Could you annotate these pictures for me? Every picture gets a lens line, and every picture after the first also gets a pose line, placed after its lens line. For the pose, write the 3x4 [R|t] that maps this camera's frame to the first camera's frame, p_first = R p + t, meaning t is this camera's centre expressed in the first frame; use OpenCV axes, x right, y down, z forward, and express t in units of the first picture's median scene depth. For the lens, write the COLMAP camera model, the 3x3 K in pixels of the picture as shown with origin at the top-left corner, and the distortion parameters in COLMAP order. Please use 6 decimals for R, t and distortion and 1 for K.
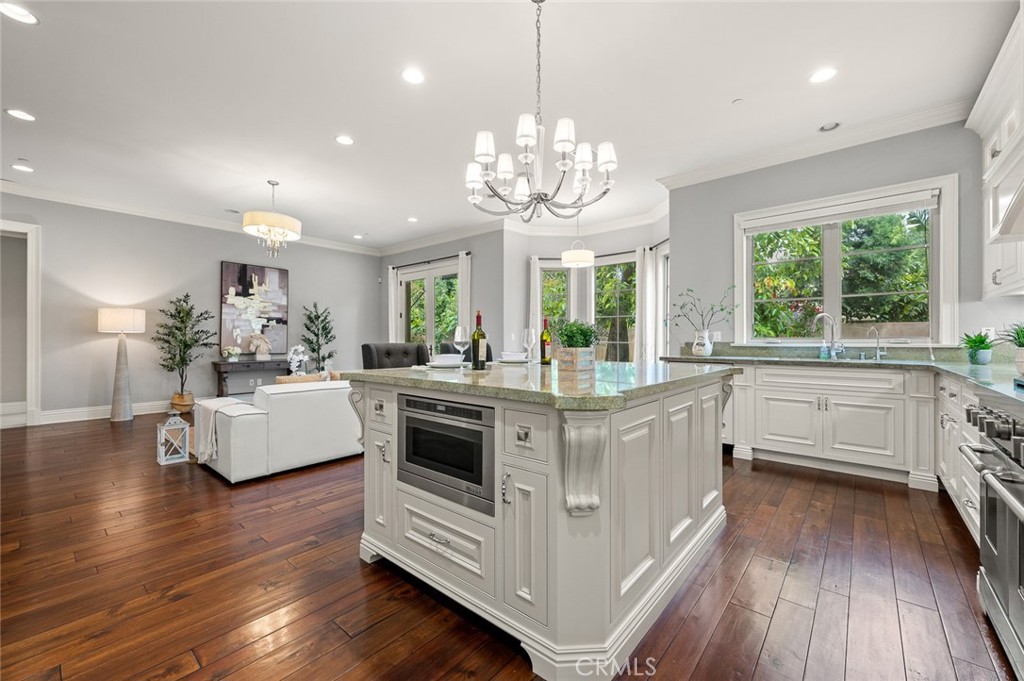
lens RADIAL K [[415.2, 0, 511.7], [0, 415.2, 339.2], [0, 0, 1]] dist [-0.000625, 0.000058]
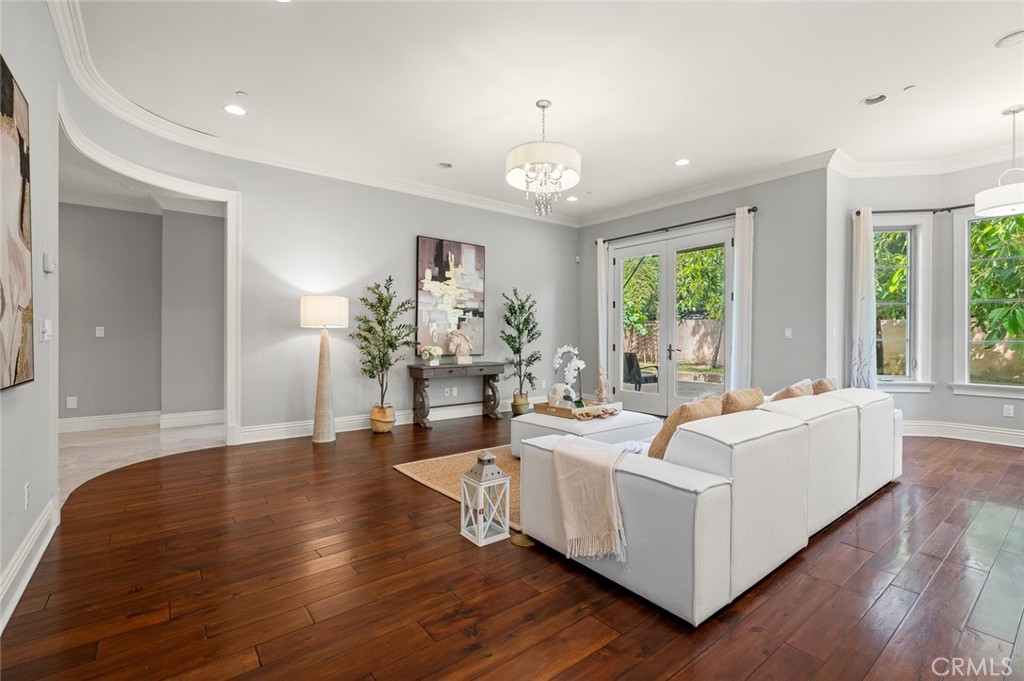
lens RADIAL K [[460.7, 0, 511.4], [0, 460.7, 339.3], [0, 0, 1]] dist [-0.003000, -0.000070]
pose [[0.979544, 0.001161, -0.201228, -0.346121], [0.000116, 0.999980, 0.006336, 0.000151], [0.201231, -0.006230, 0.979524, 0.186580]]
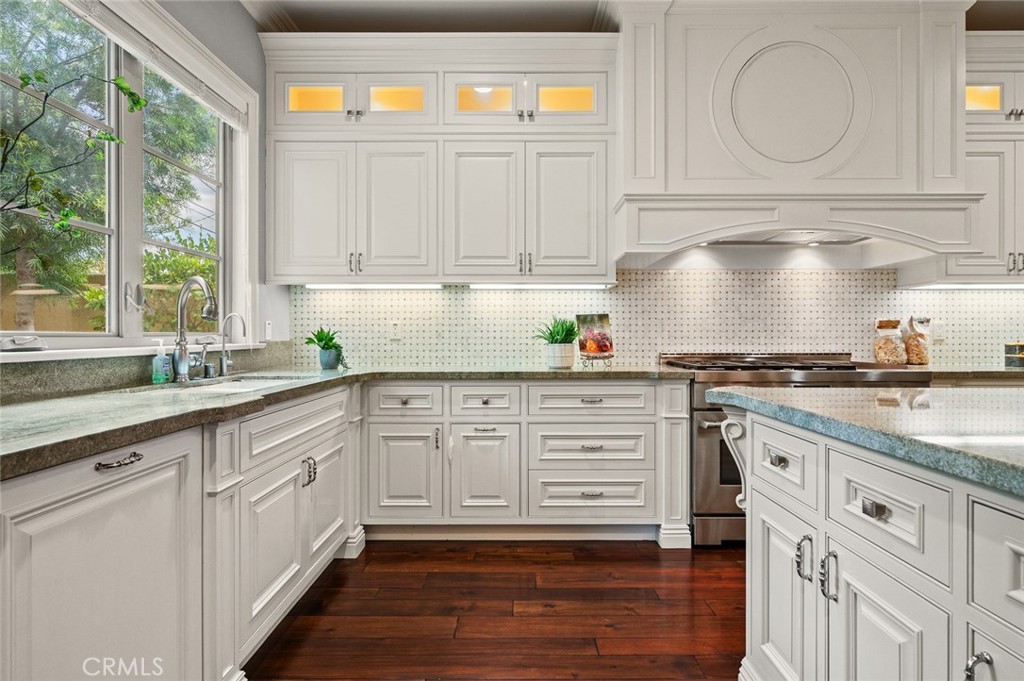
lens RADIAL K [[532.3, 0, 519.1], [0, 532.3, 333.8], [0, 0, 1]] dist [-0.000470, -0.002624]
pose [[-0.648951, 0.000689, 0.760830, 0.057298], [-0.001557, 0.999996, -0.002234, -0.001610], [-0.760829, -0.002635, -0.648947, 0.604599]]
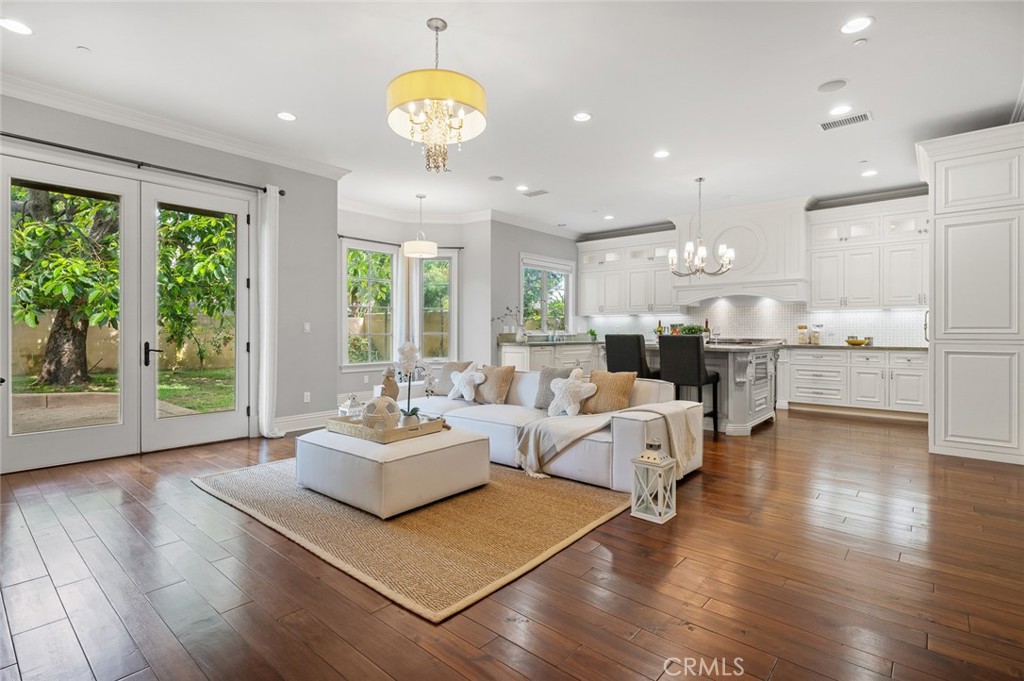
lens RADIAL K [[489.8, 0, 510.1], [0, 489.8, 333.3], [0, 0, 1]] dist [0.001839, 0.000058]
pose [[0.004327, -0.003010, 0.999986, -0.859744], [-0.004657, 0.999985, 0.003030, 0.001327], [-0.999980, -0.004670, 0.004312, 0.662660]]
